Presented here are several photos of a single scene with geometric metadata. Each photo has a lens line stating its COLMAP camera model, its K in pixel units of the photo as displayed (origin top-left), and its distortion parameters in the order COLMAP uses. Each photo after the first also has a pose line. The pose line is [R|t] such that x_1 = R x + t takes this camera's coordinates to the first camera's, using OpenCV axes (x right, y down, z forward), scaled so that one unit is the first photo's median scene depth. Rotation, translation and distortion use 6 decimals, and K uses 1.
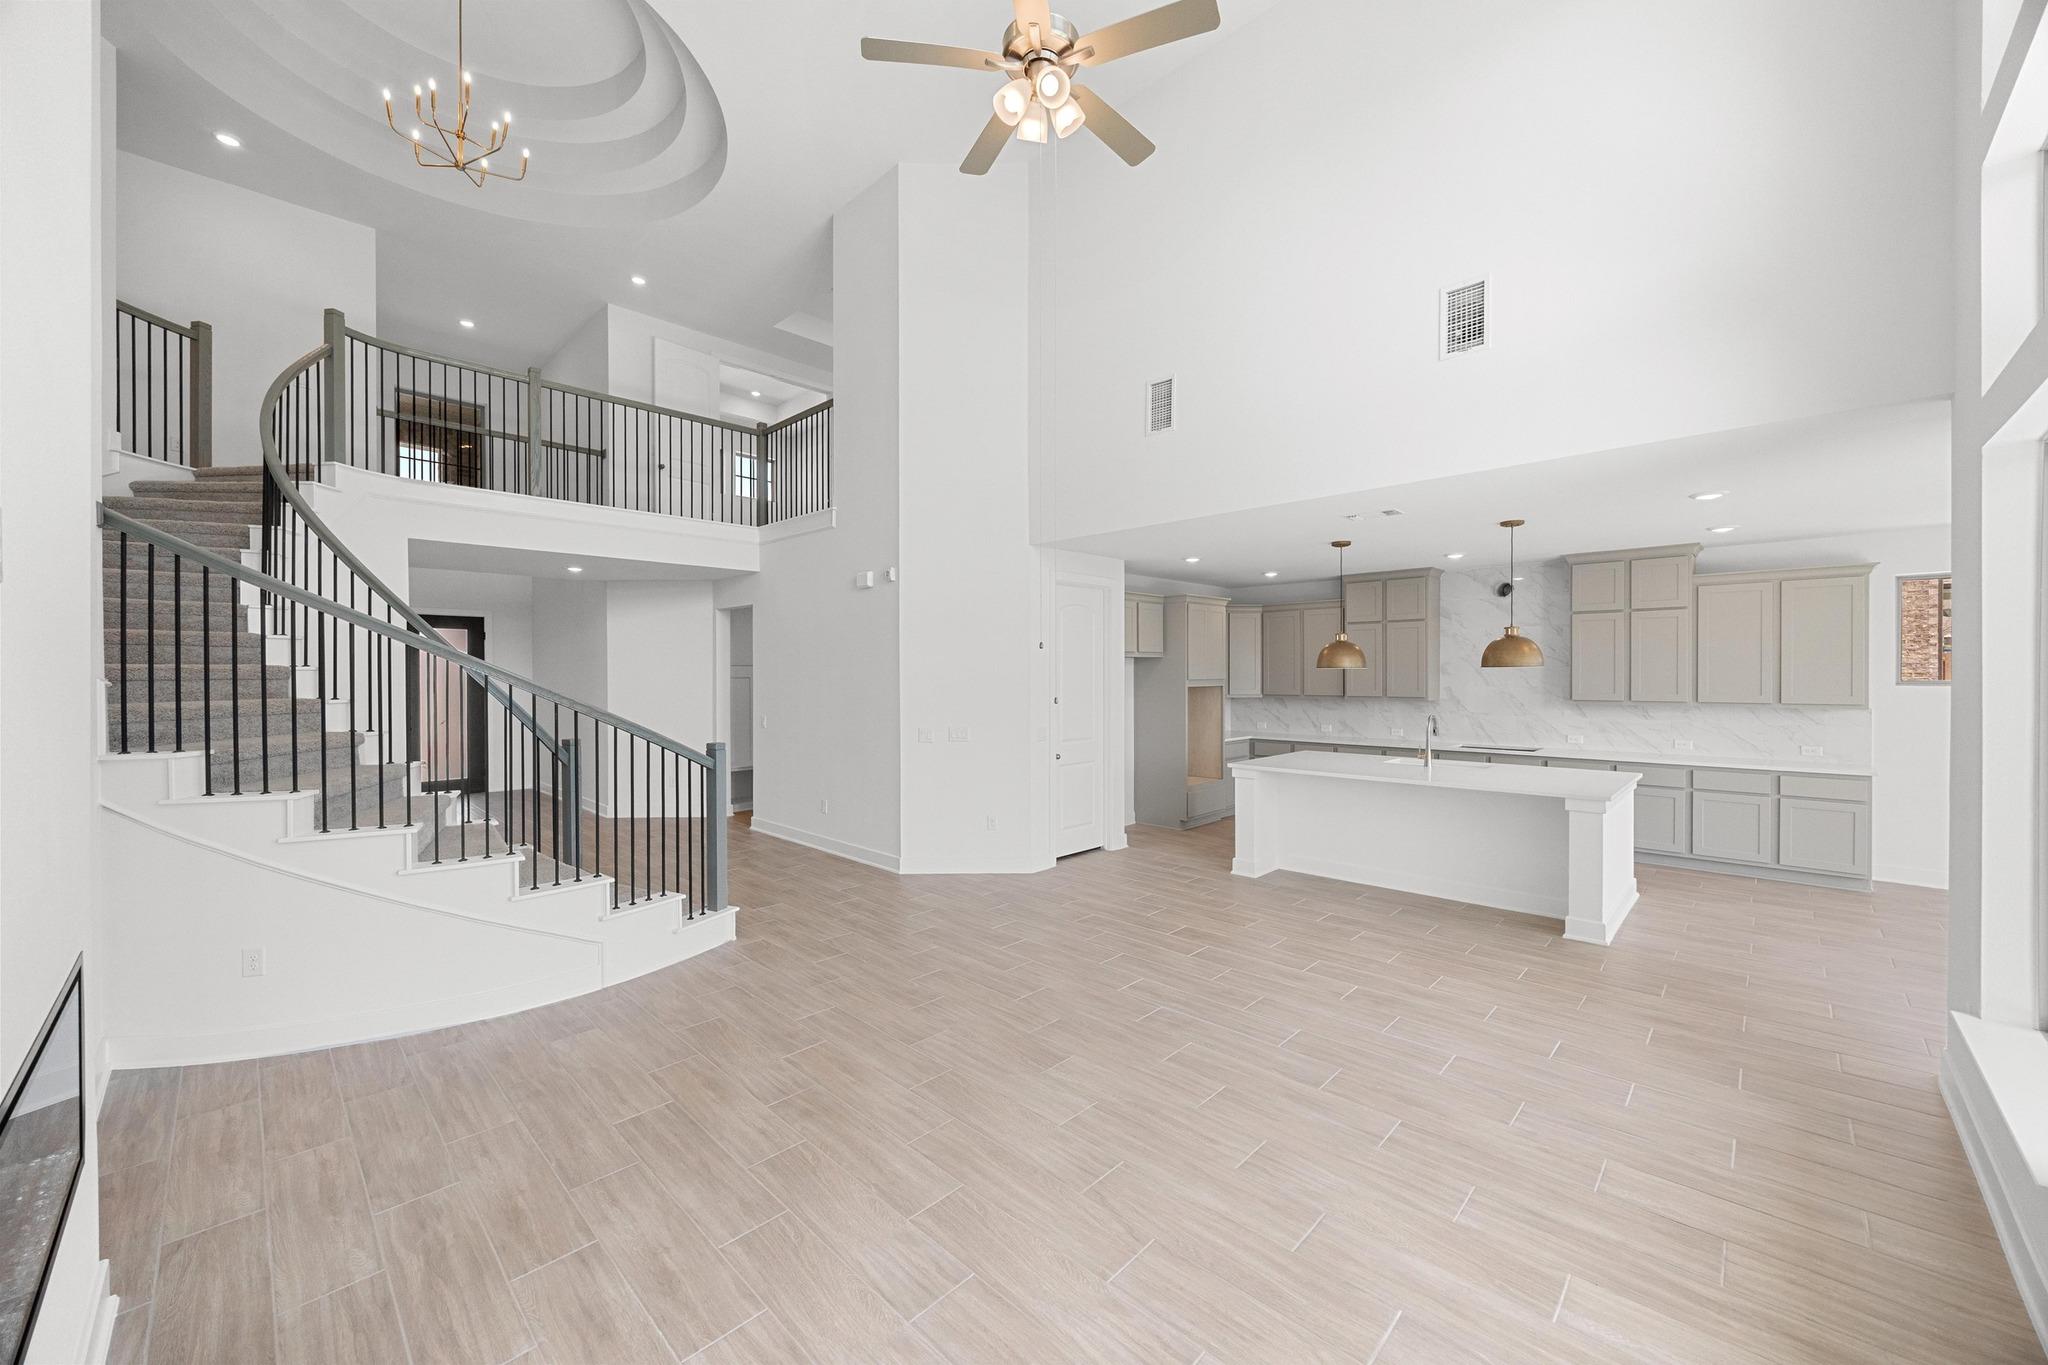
lens RADIAL K [[766.0, 0, 1017.4], [0, 766.0, 673.3], [0, 0, 1]] dist [-0.008356, -0.000008]
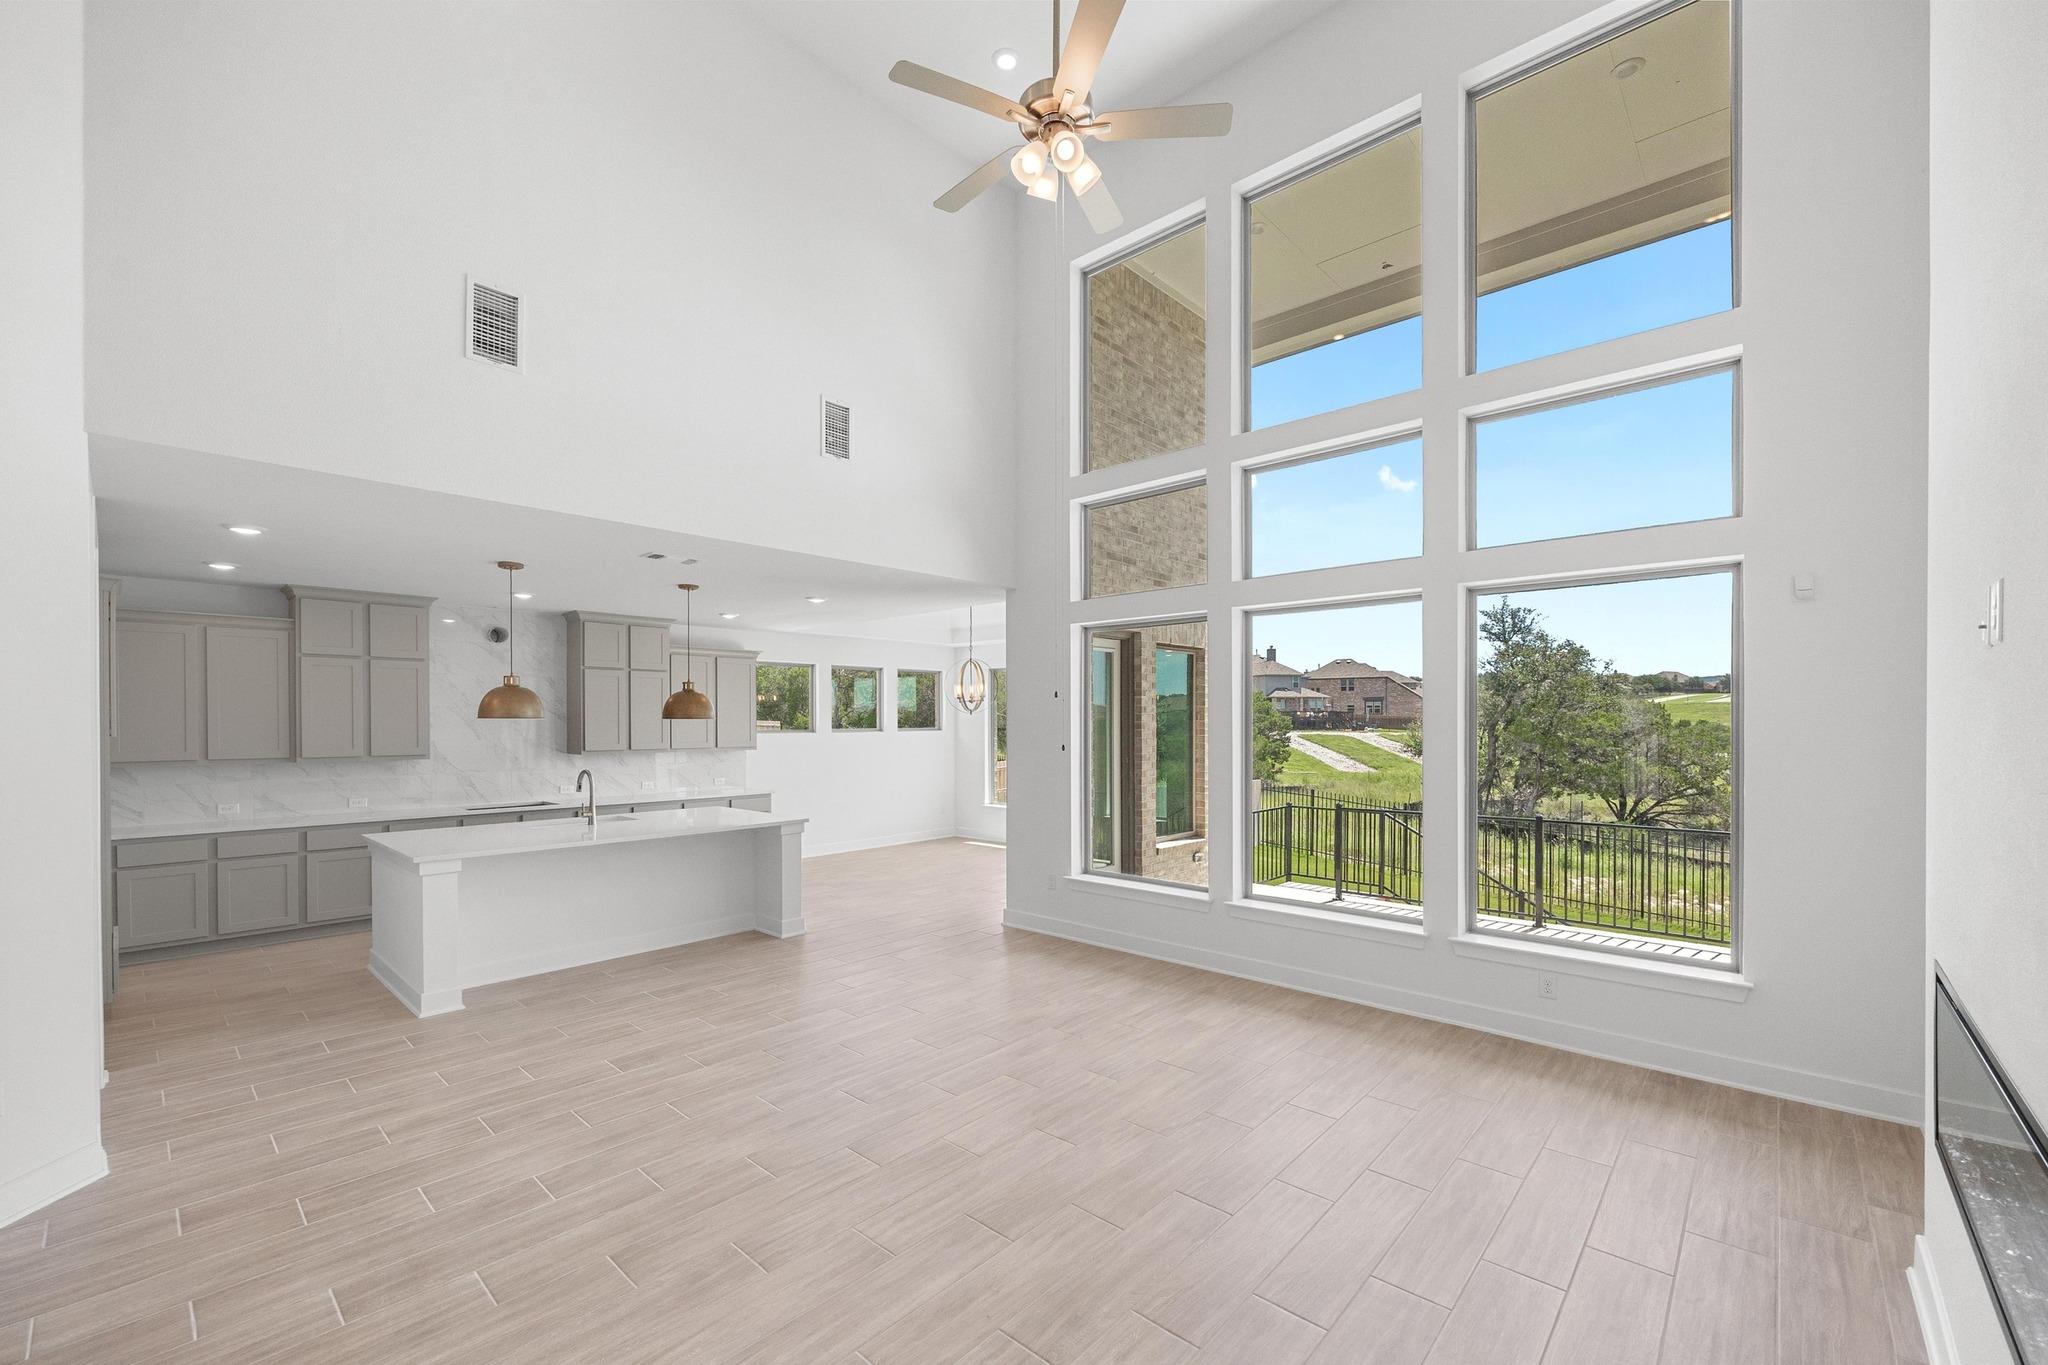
lens RADIAL K [[834.6, 0, 1033.9], [0, 834.6, 729.5], [0, 0, 1]] dist [-0.004430, -0.000360]
pose [[-0.044679, -0.004233, 0.998992, -0.574649], [0.001927, 0.999989, 0.004323, 0.002851], [-0.999000, 0.002119, -0.044670, 0.576953]]
